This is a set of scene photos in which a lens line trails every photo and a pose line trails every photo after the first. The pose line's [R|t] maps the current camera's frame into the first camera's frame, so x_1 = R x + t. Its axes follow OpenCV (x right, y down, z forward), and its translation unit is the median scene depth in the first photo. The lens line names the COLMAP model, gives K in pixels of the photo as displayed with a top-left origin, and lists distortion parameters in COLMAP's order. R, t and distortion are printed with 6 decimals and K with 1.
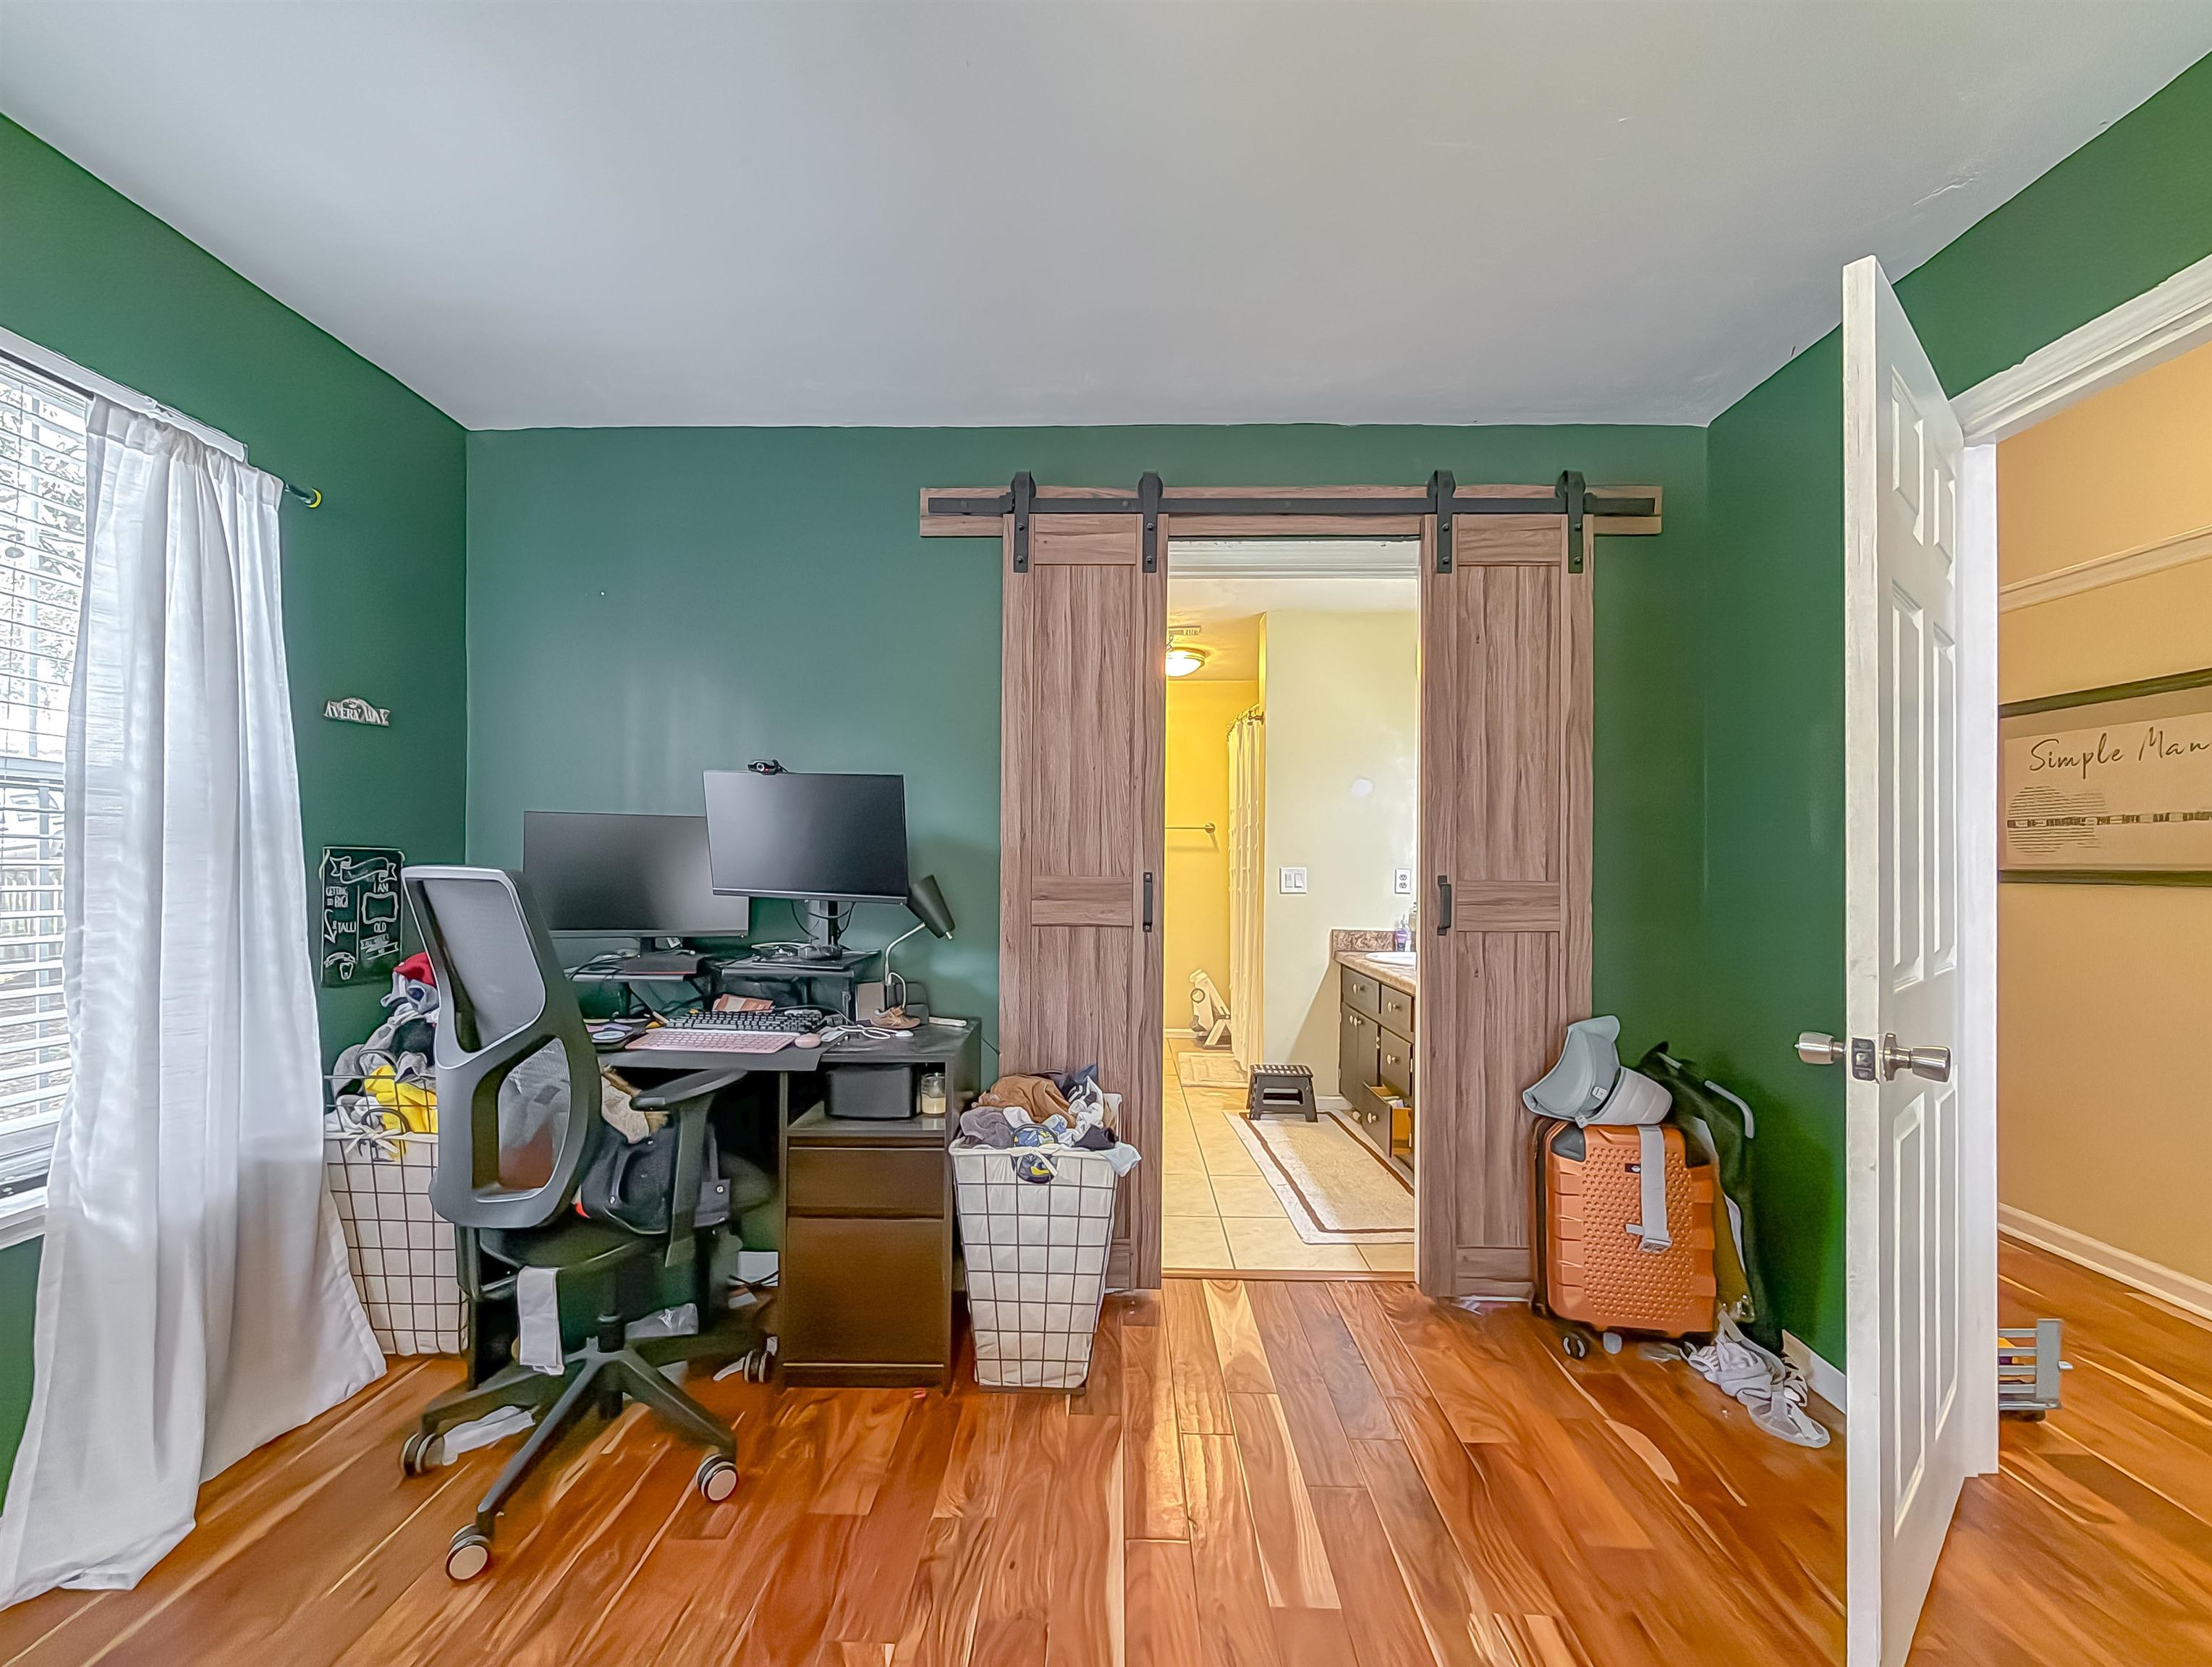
lens RADIAL K [[891.9, 0, 1105.4], [0, 891.9, 849.2], [0, 0, 1]] dist [-0.000800, 0.000057]
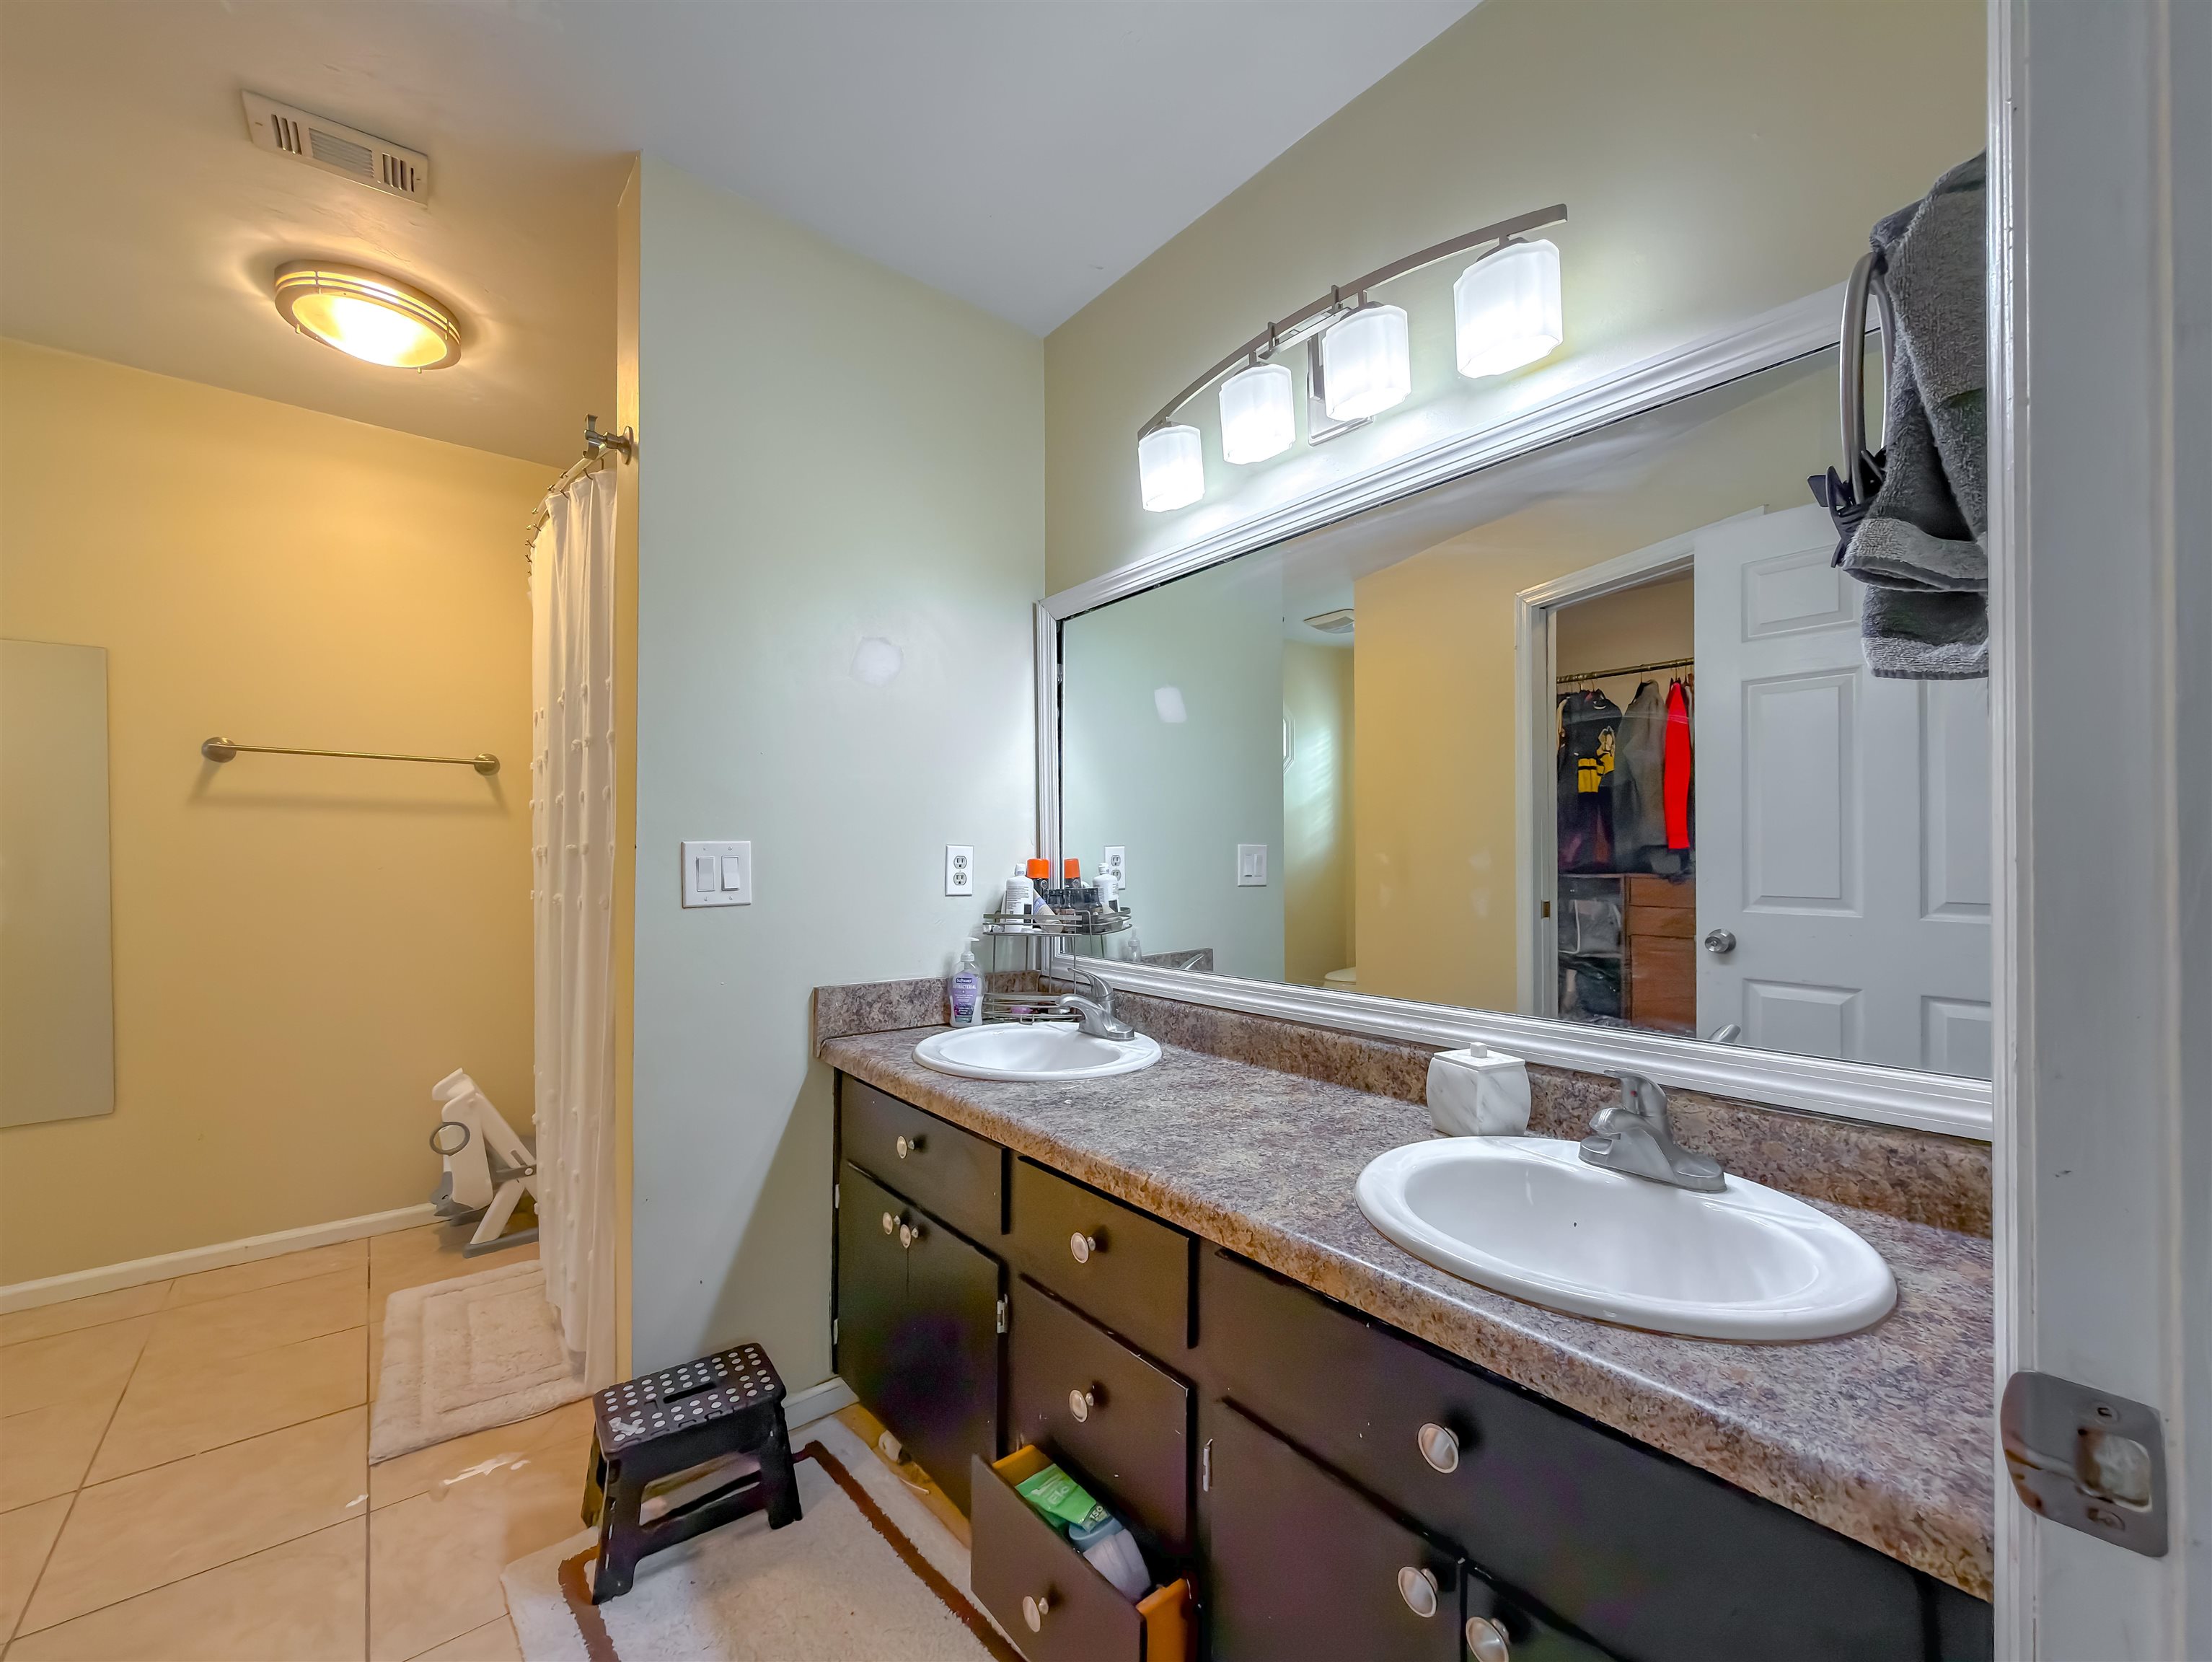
lens RADIAL K [[892.1, 0, 1105.4], [0, 892.1, 846.7], [0, 0, 1]] dist [-0.000800, 0.000057]
pose [[0.765355, -0.002416, 0.643604, 0.089021], [-0.003818, 0.999958, 0.008294, 0.019152], [-0.643597, -0.008805, 0.765314, 0.589780]]
